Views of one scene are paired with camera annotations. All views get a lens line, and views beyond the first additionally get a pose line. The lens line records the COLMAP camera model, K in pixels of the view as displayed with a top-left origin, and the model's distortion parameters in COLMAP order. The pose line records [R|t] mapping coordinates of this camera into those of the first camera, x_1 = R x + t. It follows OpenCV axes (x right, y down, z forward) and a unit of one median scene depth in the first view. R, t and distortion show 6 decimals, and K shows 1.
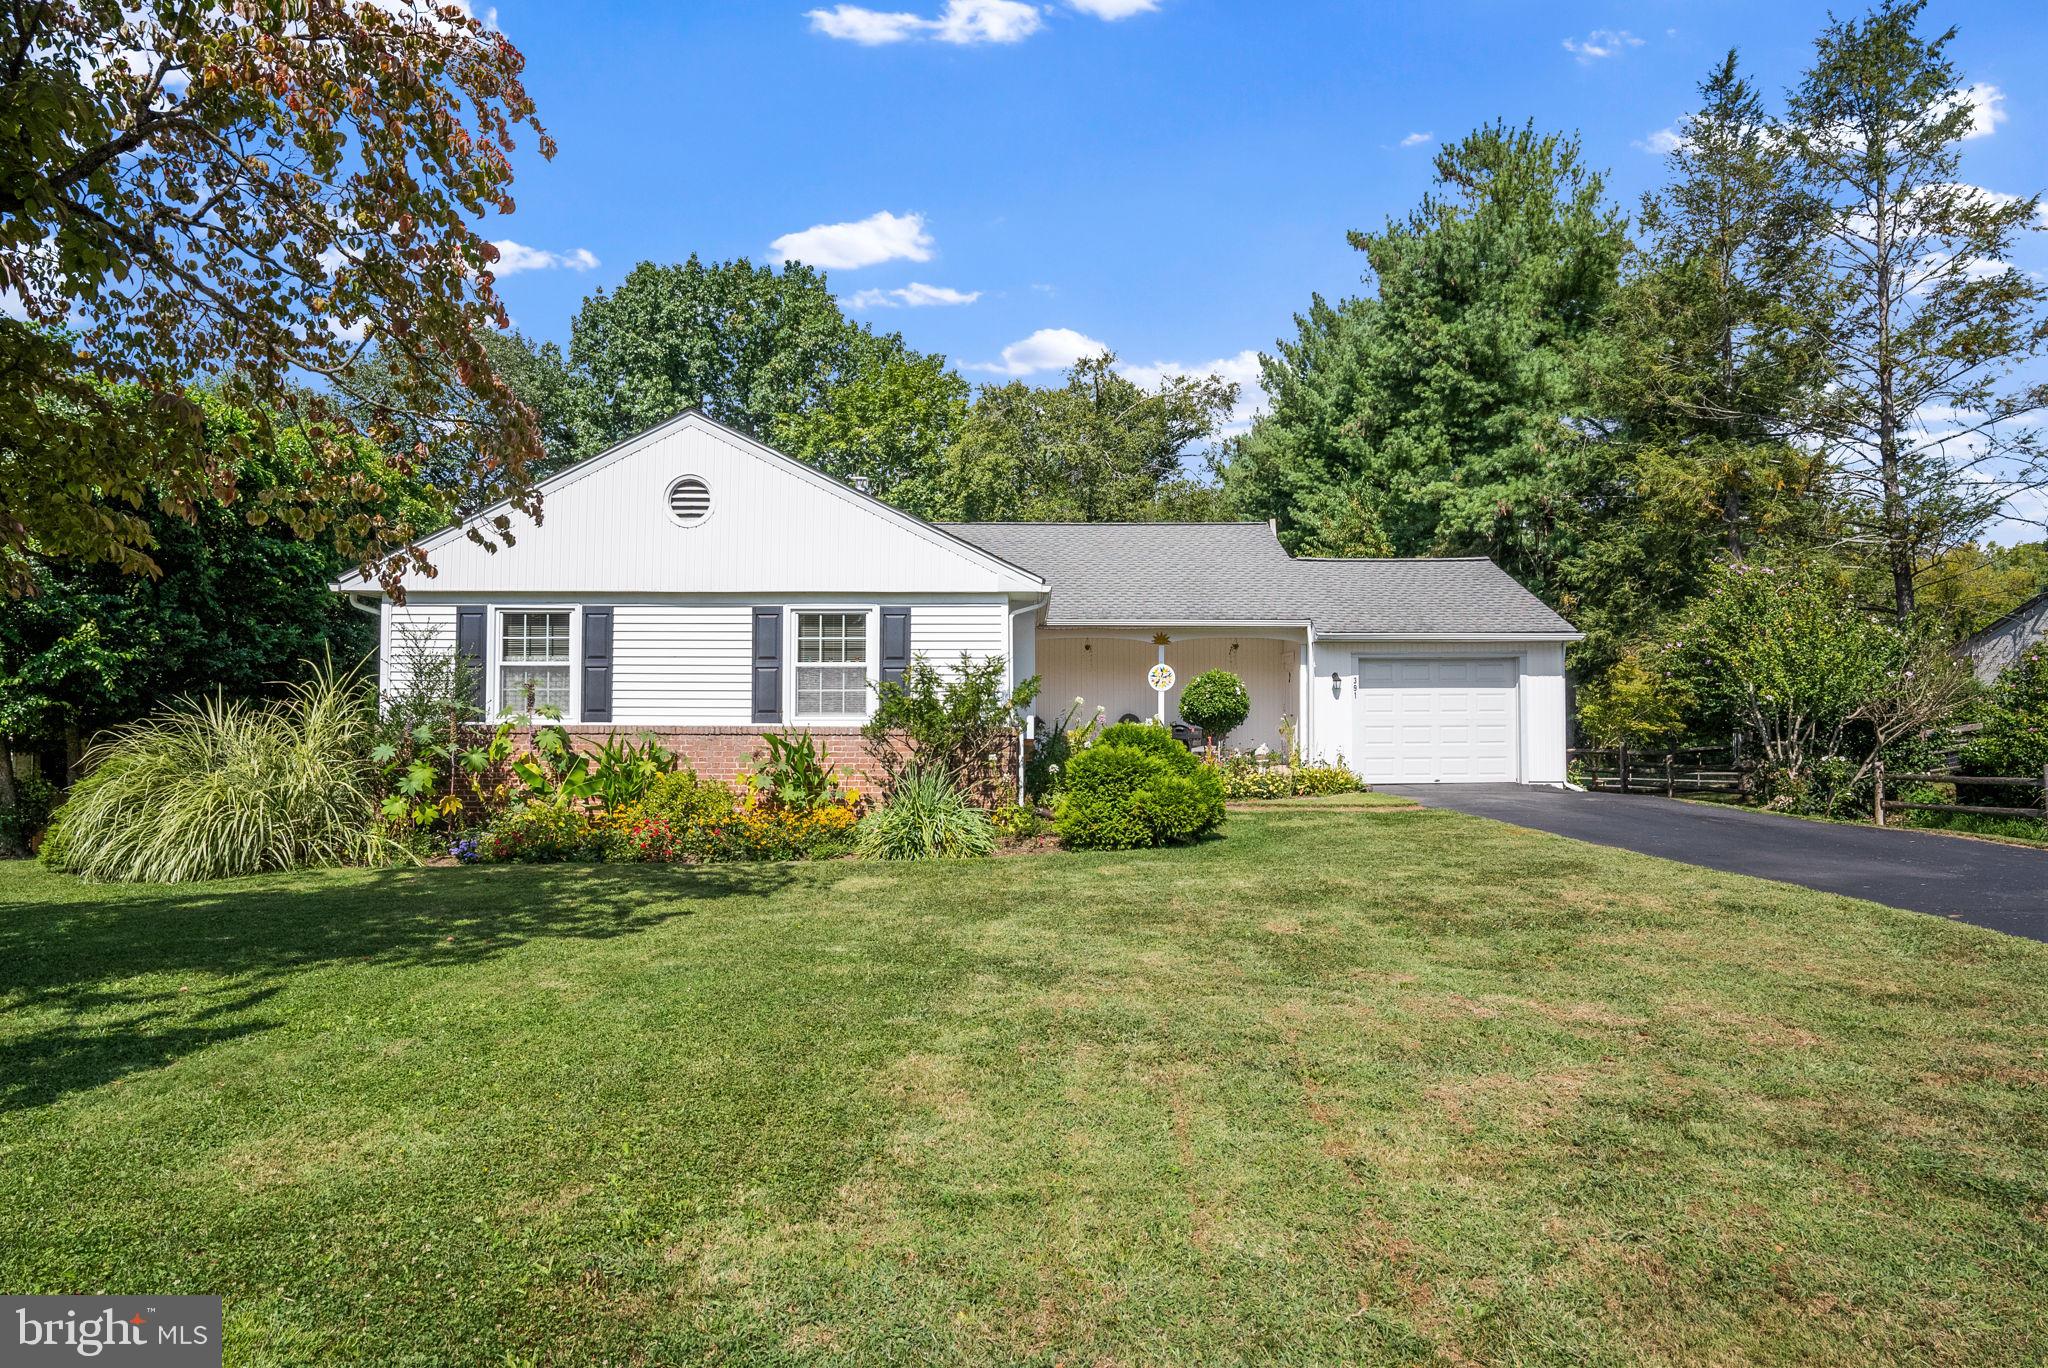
lens RADIAL K [[1061.4, 0, 1024.5], [0, 1061.4, 645.5], [0, 0, 1]] dist [-0.014535, 0.009359]
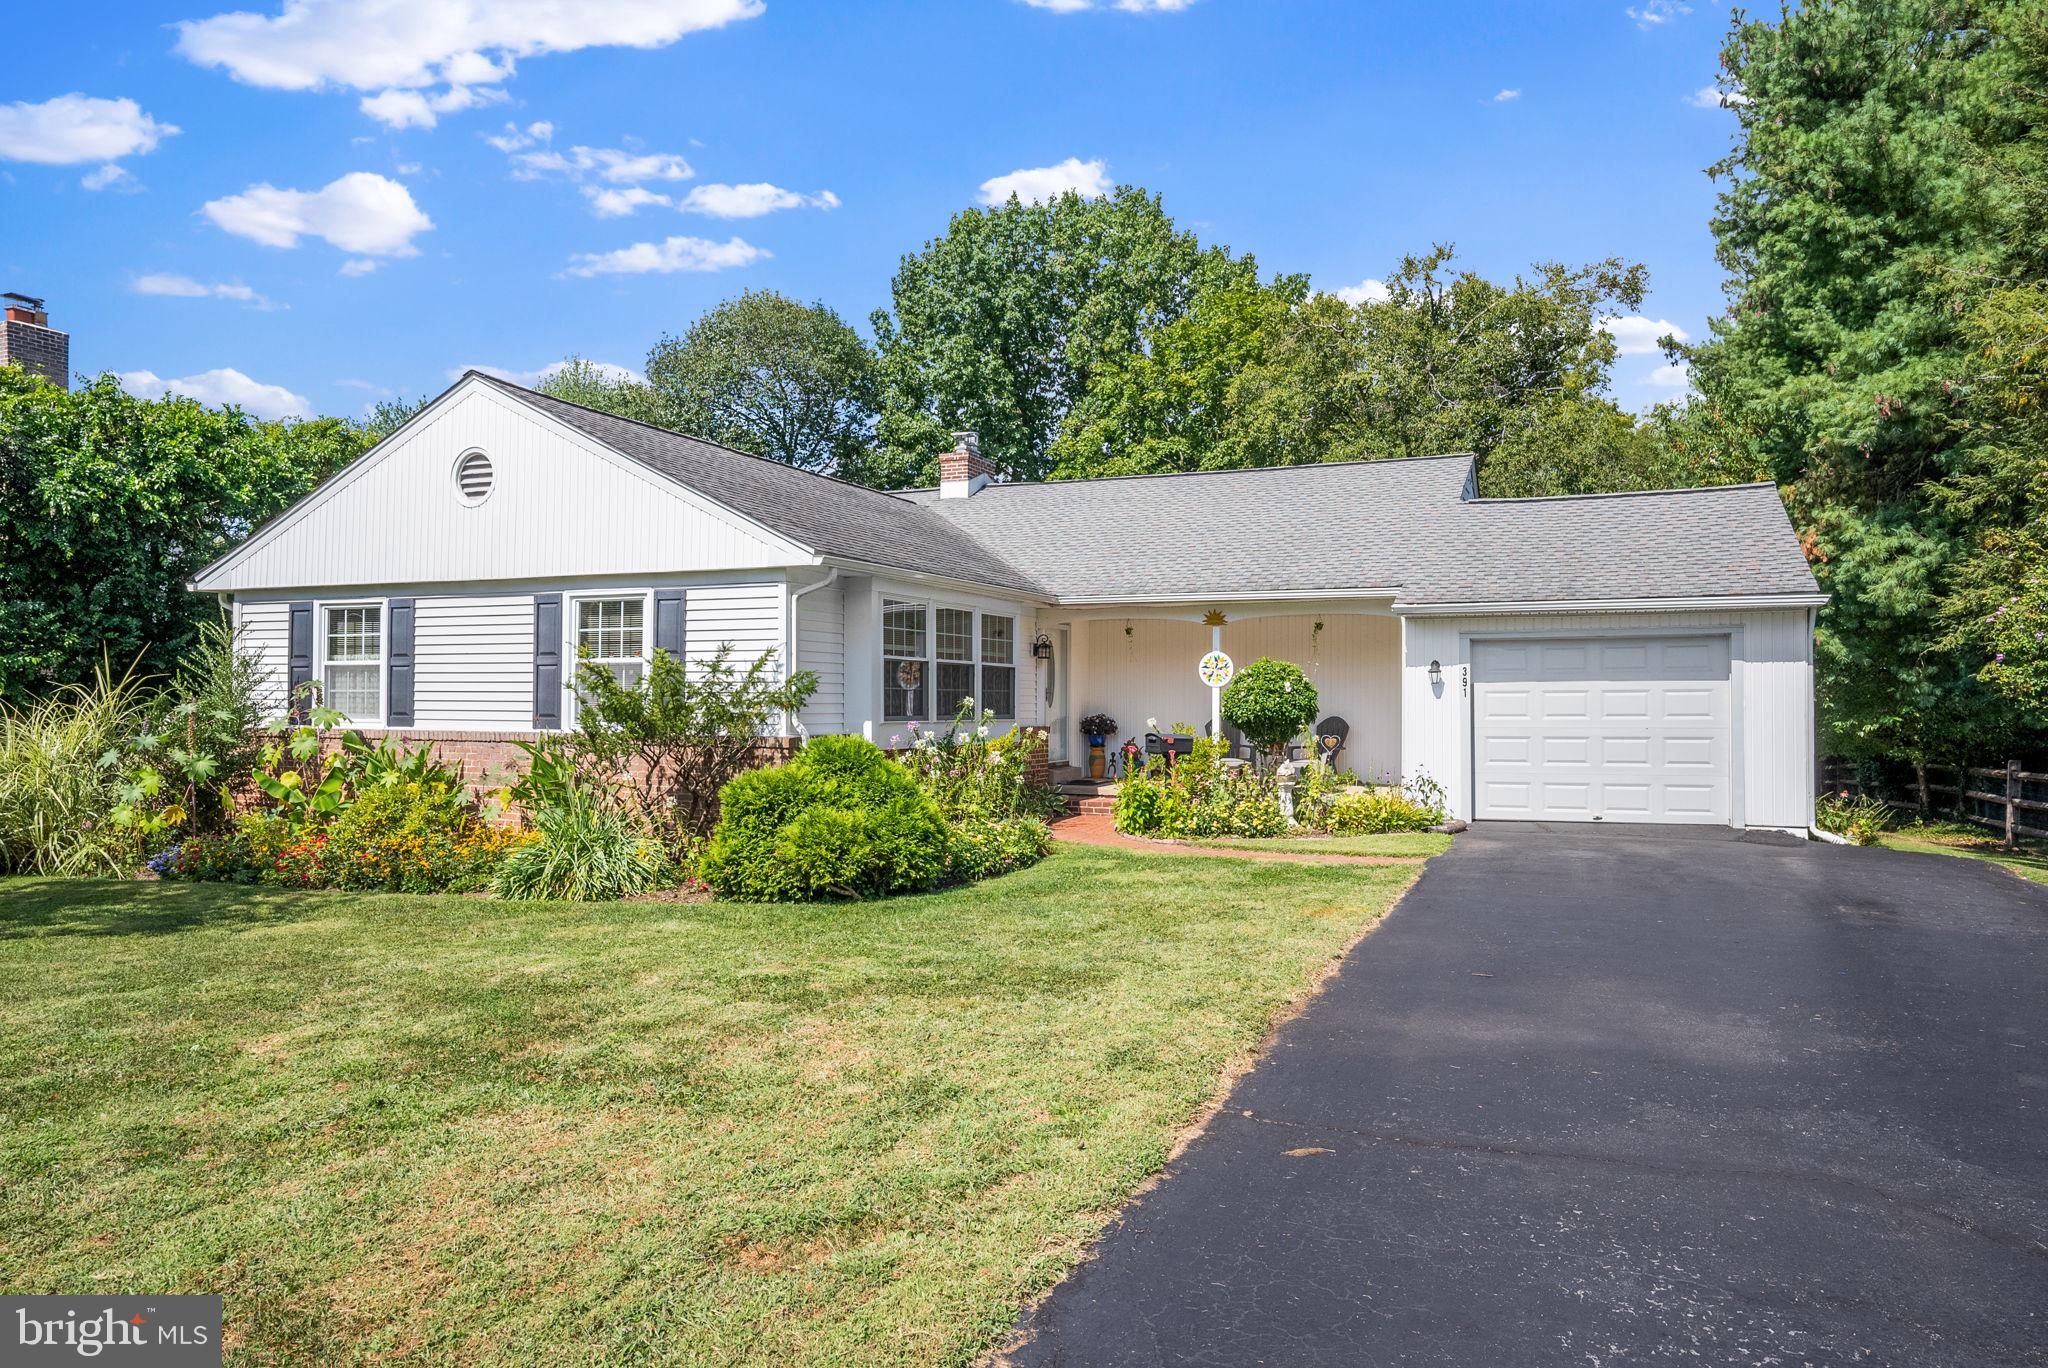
lens RADIAL K [[1216.4, 0, 1080.3], [0, 1216.4, 679.0], [0, 0, 1]] dist [0.000953, 0.003503]
pose [[0.936664, -0.004837, -0.350195, 0.506771], [0.019676, 0.999052, 0.038829, 0.002229], [0.349676, -0.043260, 0.935871, 0.222282]]
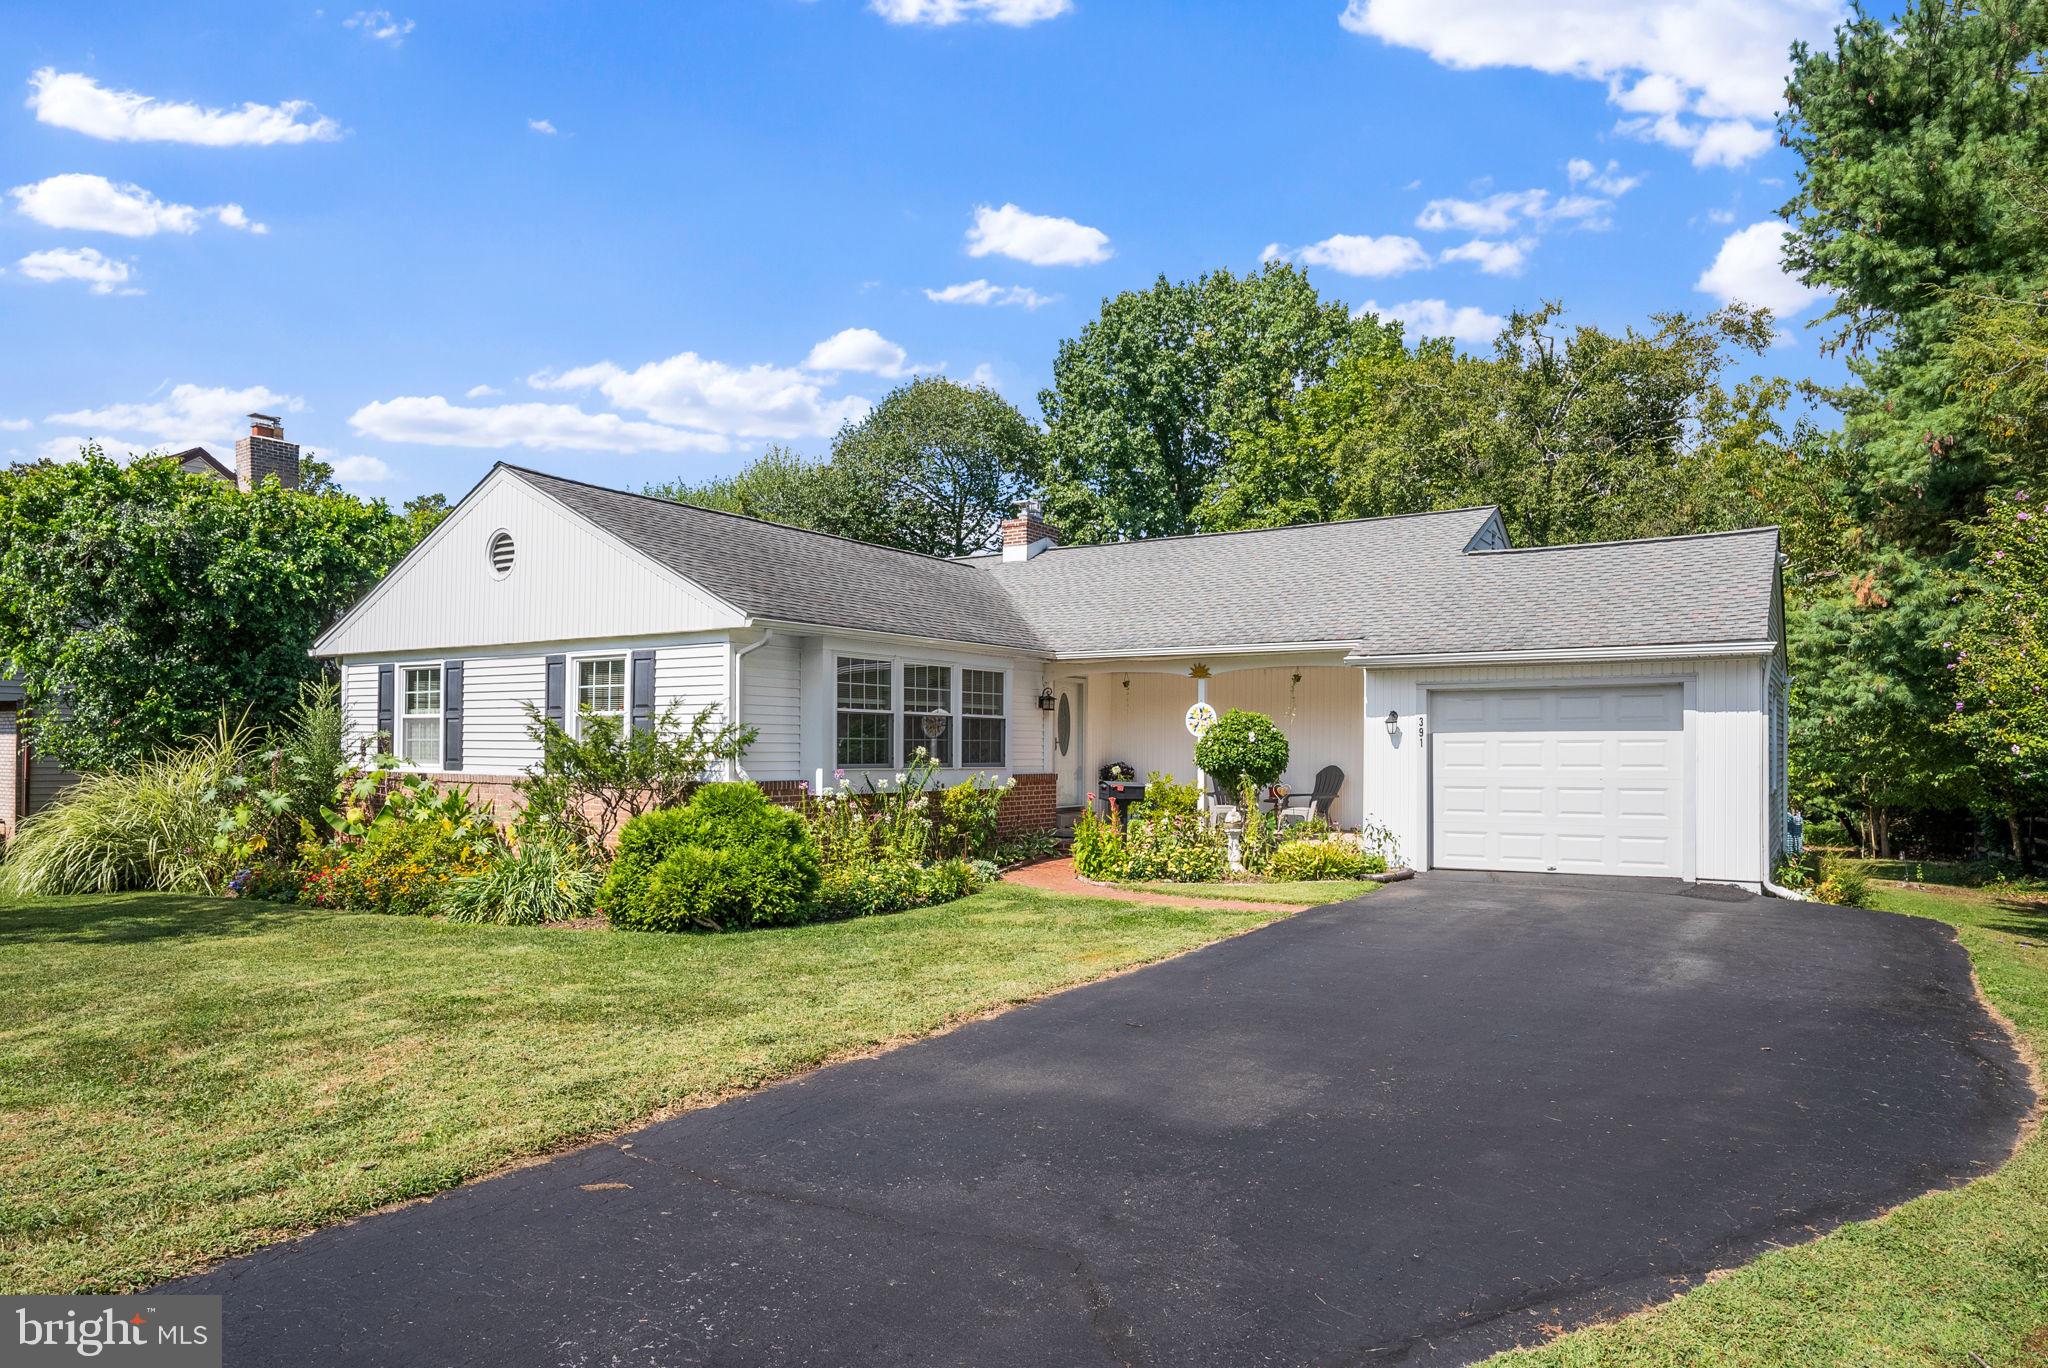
lens RADIAL K [[1130.8, 0, 1098.6], [0, 1130.8, 730.2], [0, 0, 1]] dist [-0.005736, -0.000940]
pose [[0.870376, -0.004502, -0.492367, 0.707967], [0.026267, 0.998959, 0.037300, 0.006519], [0.491686, -0.045398, 0.869588, 0.332884]]
